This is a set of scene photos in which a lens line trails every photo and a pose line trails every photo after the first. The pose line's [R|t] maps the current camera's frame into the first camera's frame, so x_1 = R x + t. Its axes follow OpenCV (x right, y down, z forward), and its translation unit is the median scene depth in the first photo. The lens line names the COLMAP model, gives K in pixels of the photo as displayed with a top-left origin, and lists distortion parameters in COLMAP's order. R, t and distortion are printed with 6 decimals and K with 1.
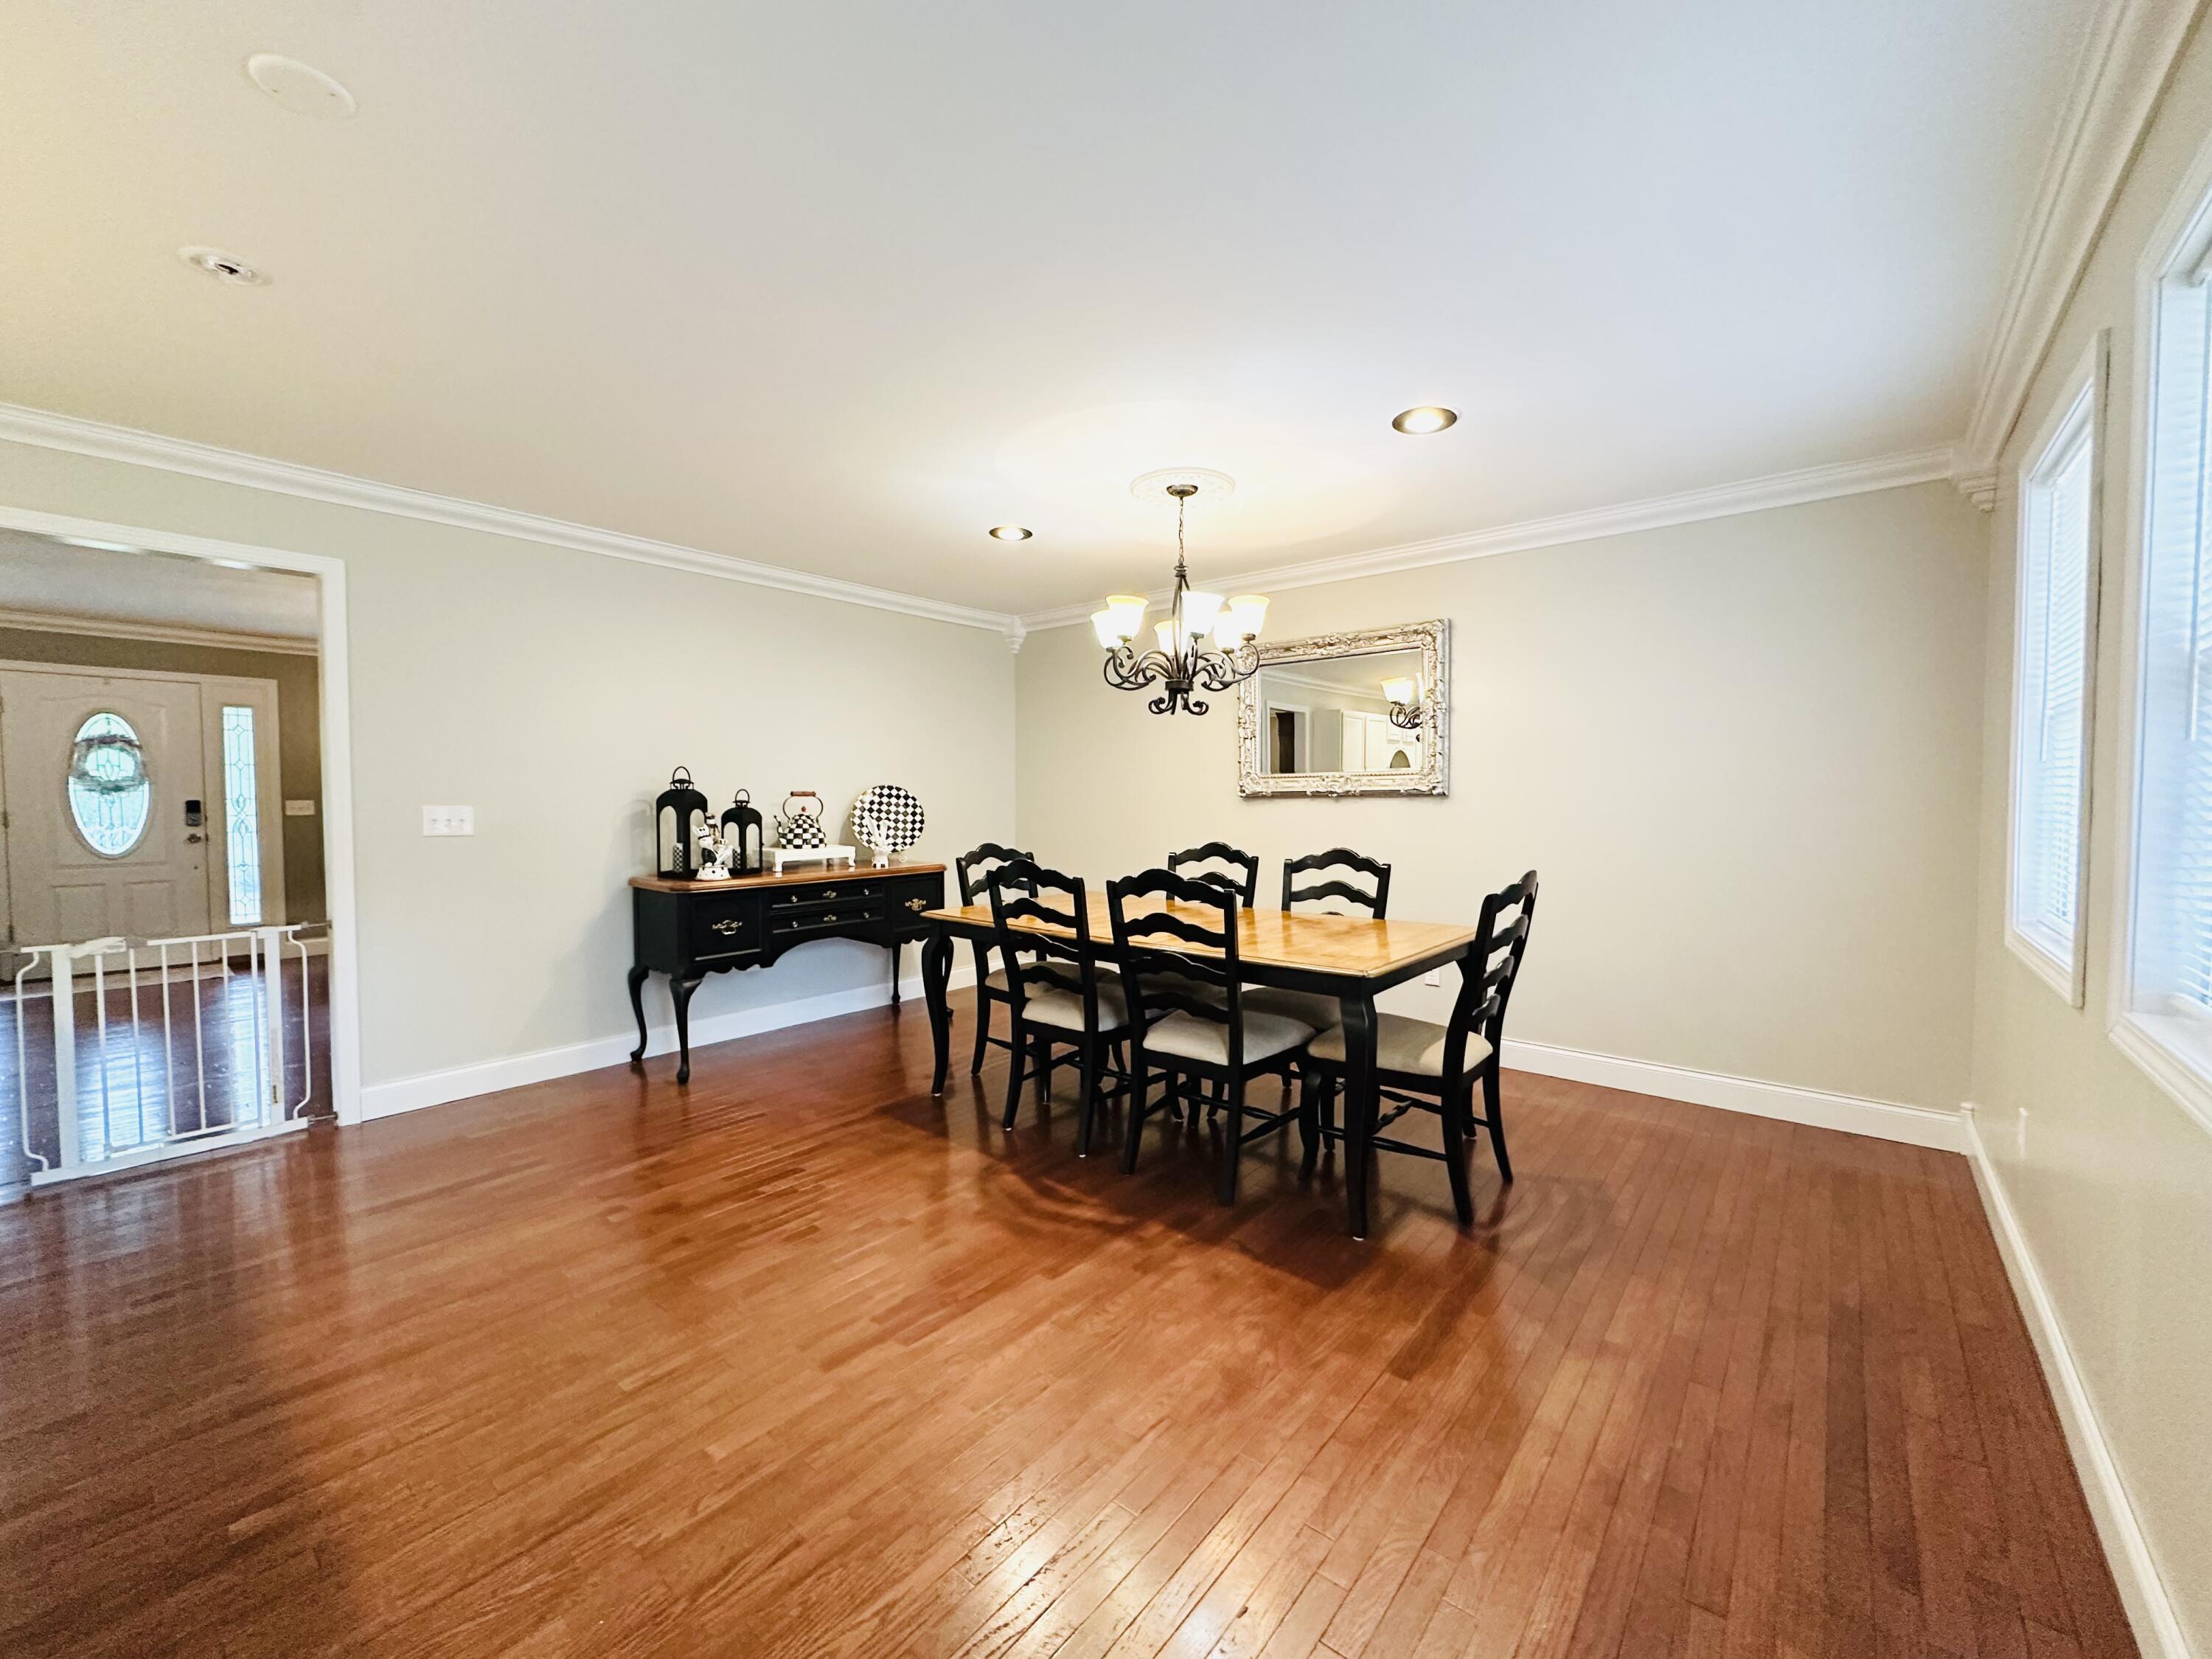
lens RADIAL K [[882.2, 0, 1107.4], [0, 882.2, 830.4], [0, 0, 1]] dist [-0.001161, 0.000048]
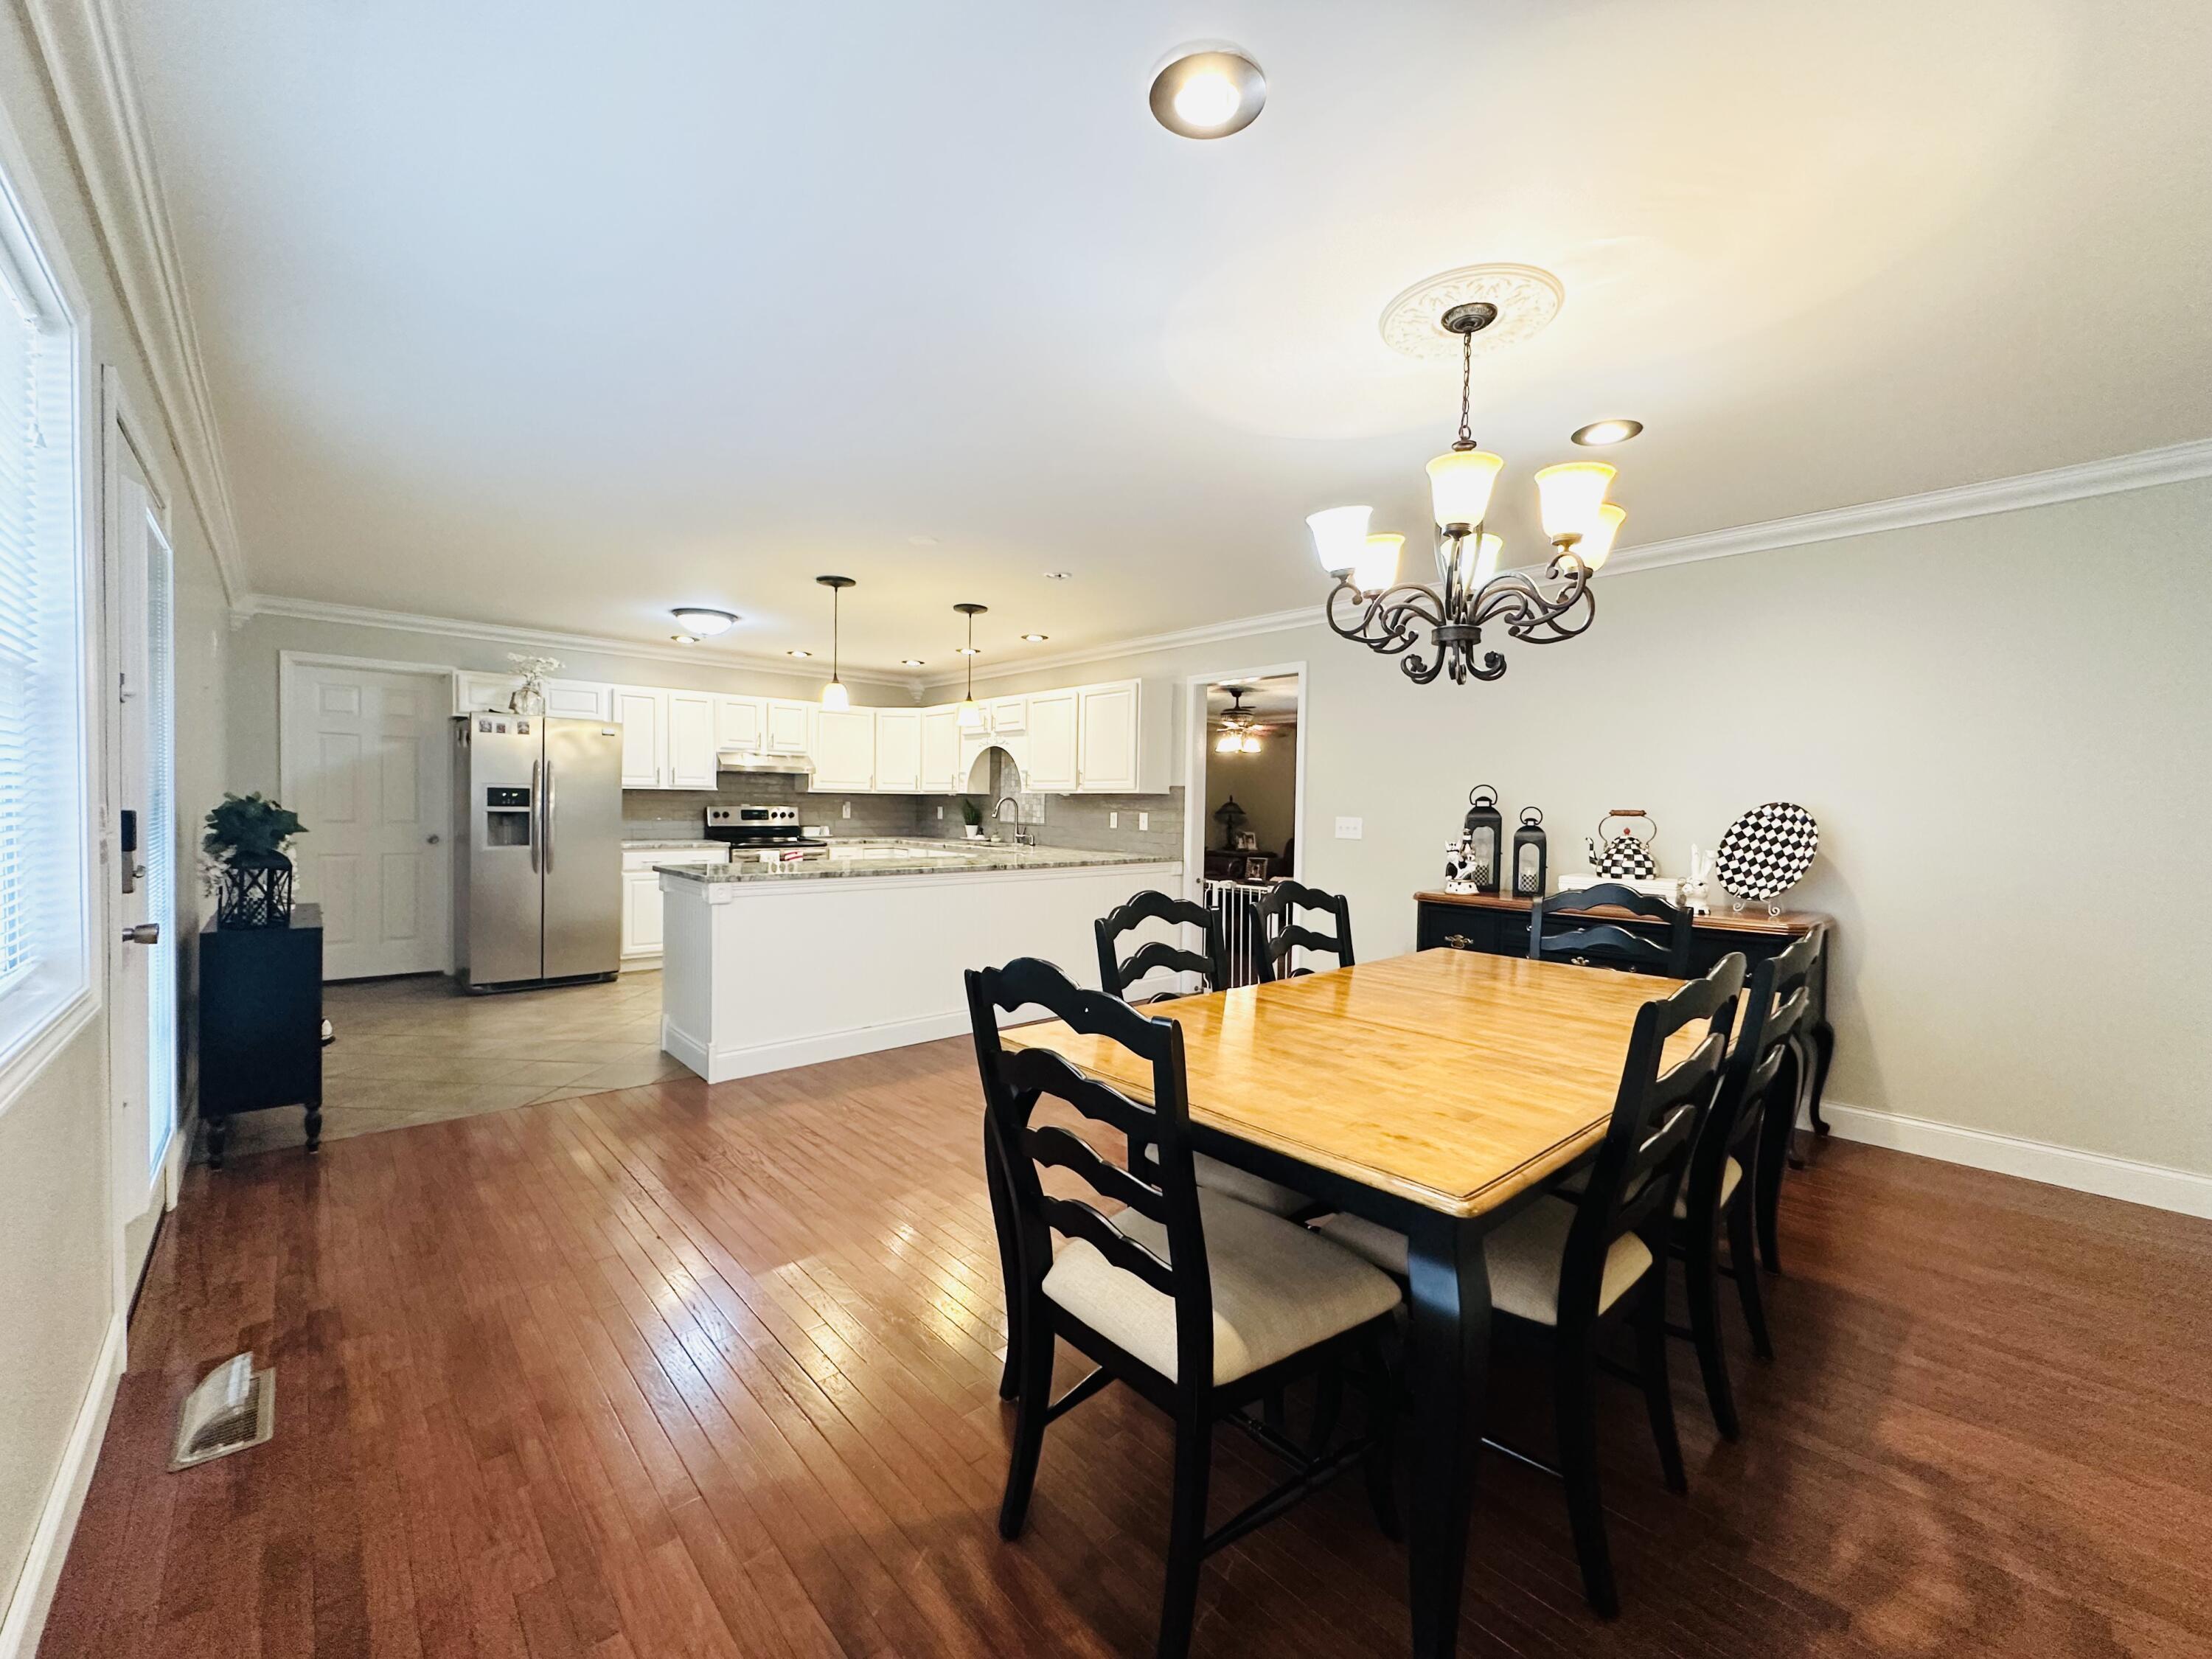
lens RADIAL K [[885.8, 0, 1107.1], [0, 885.8, 823.4], [0, 0, 1]] dist [-0.000226, 0.000010]
pose [[-0.133282, 0.018149, -0.990912, 0.720810], [-0.053814, 0.998225, 0.025521, -0.034866], [0.989616, 0.056726, -0.132069, 0.823049]]
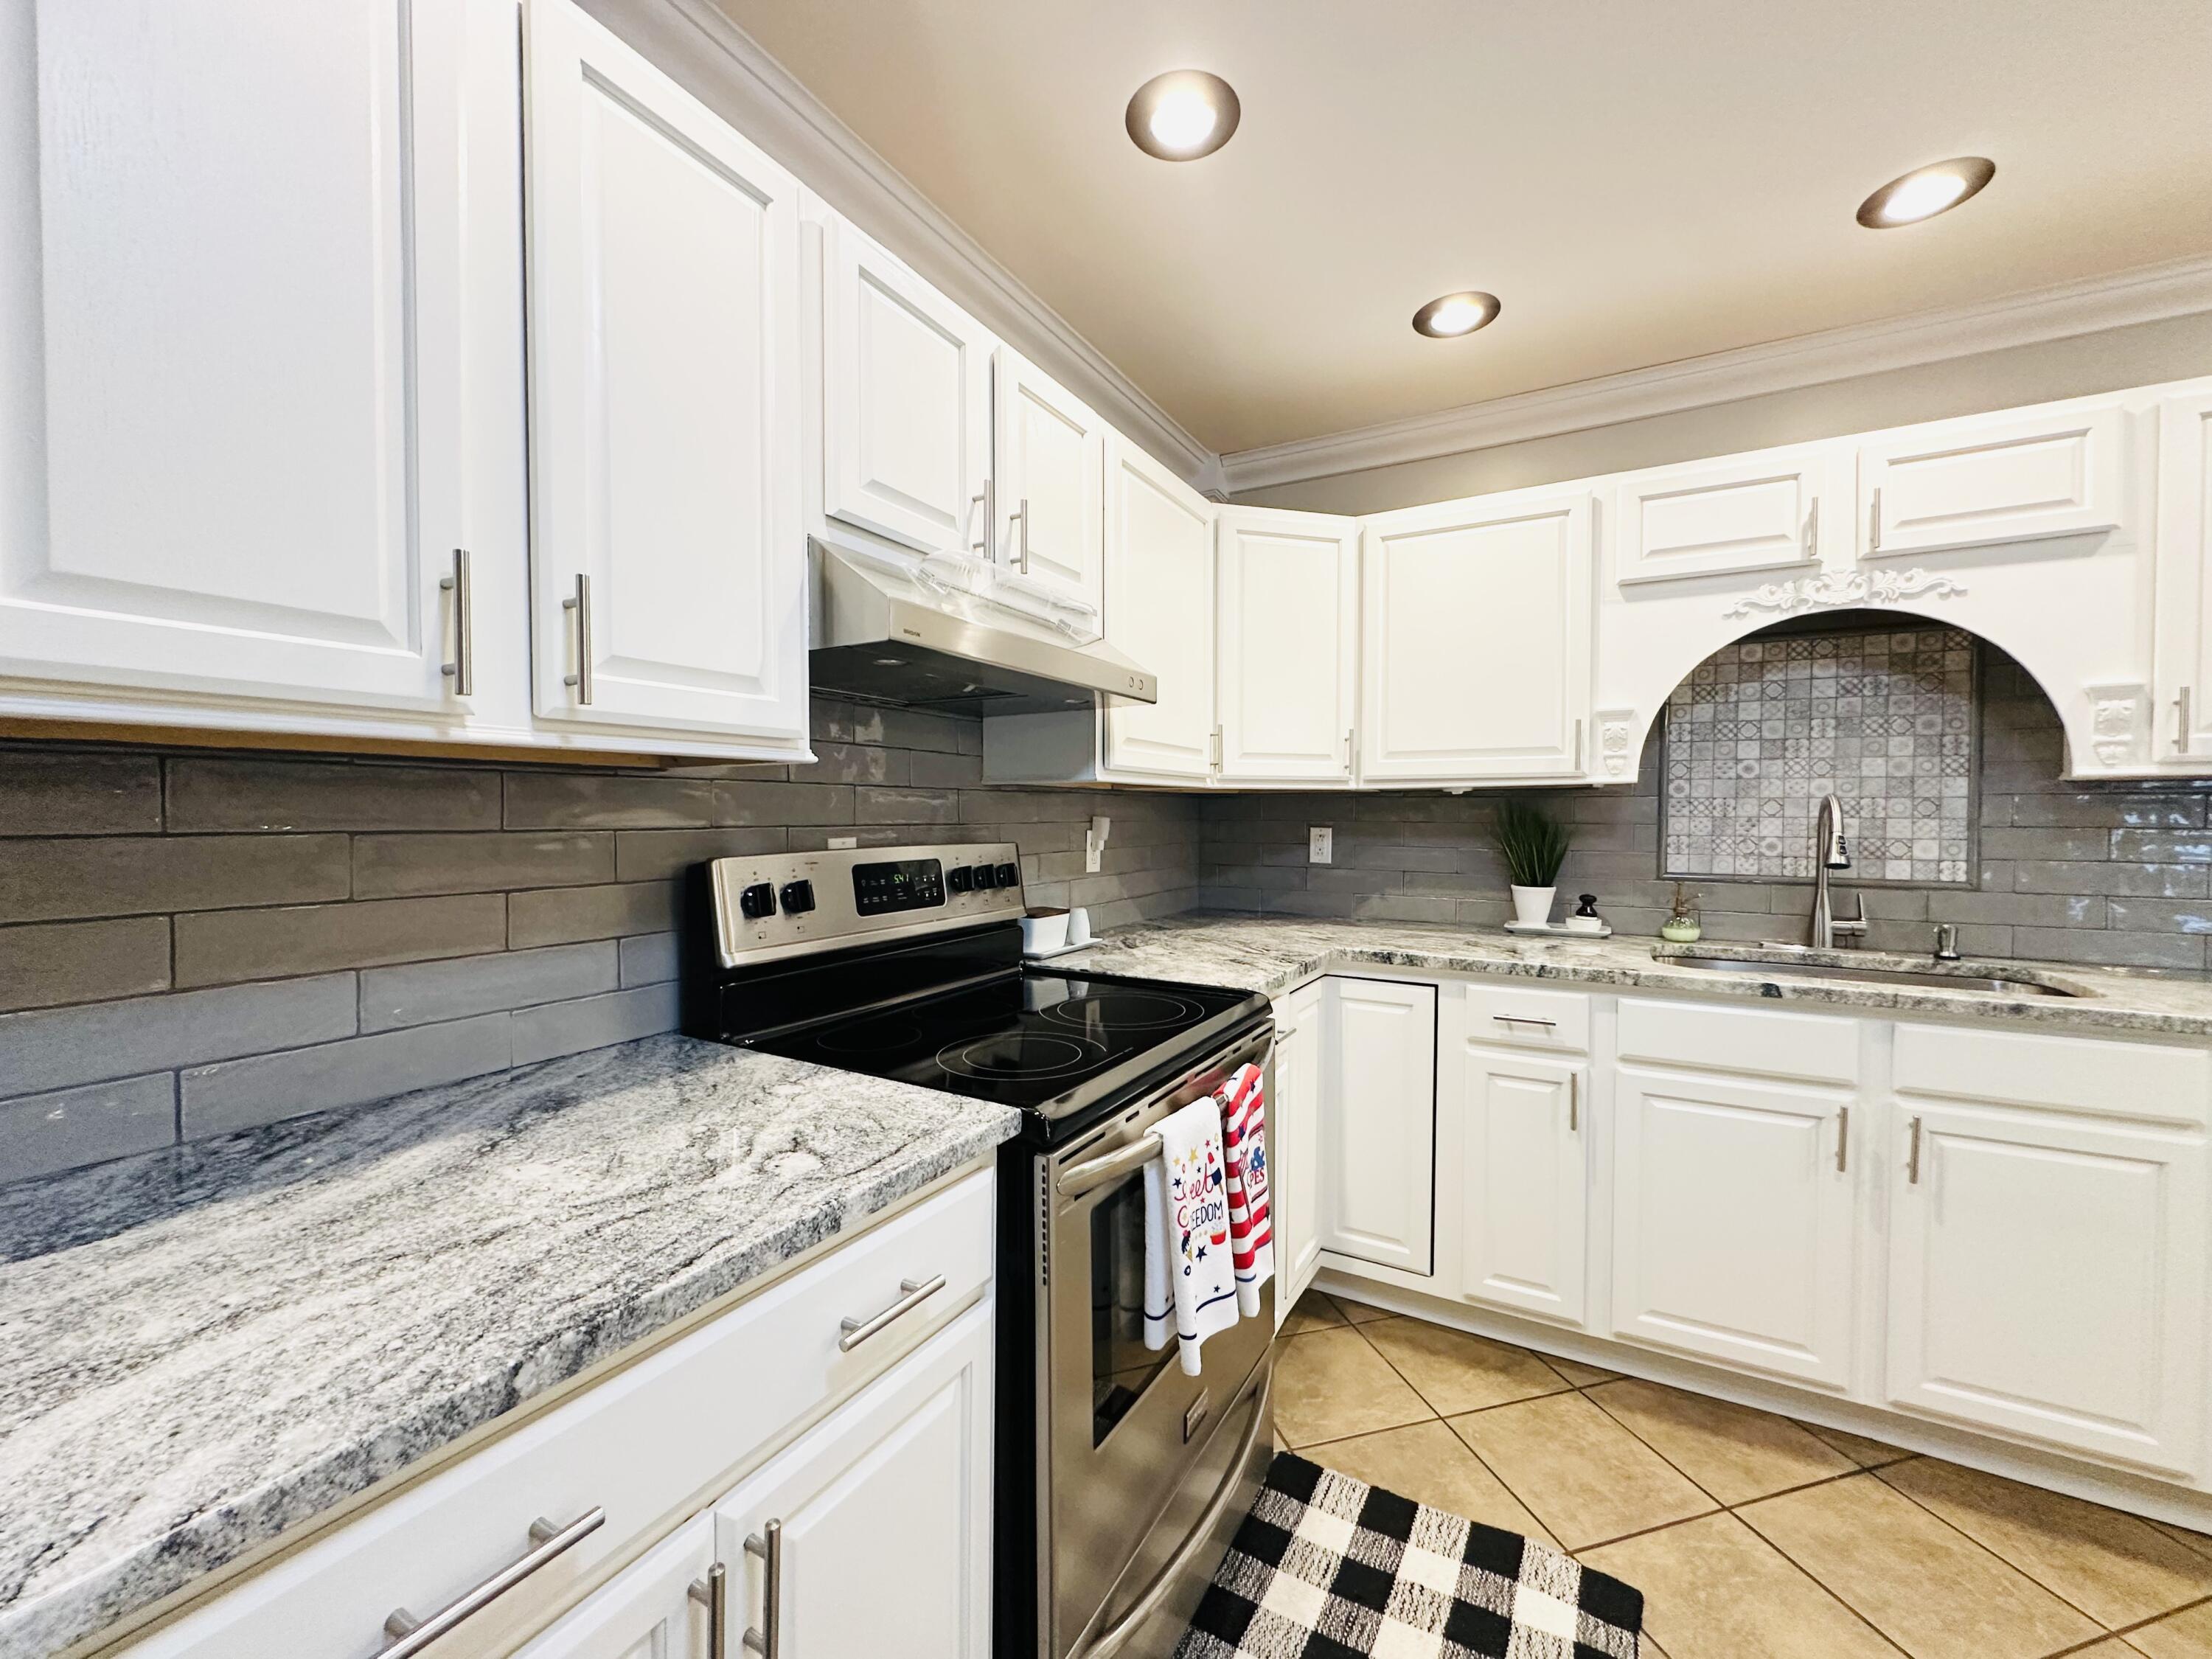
lens RADIAL K [[882.2, 0, 1107.4], [0, 882.2, 830.4], [0, 0, 1]] dist [-0.001161, 0.000048]
pose [[0.181891, 0.016859, -0.983174, -0.794956], [-0.038484, 0.999209, 0.010014, 0.006582], [0.982565, 0.036015, 0.182396, -0.269006]]
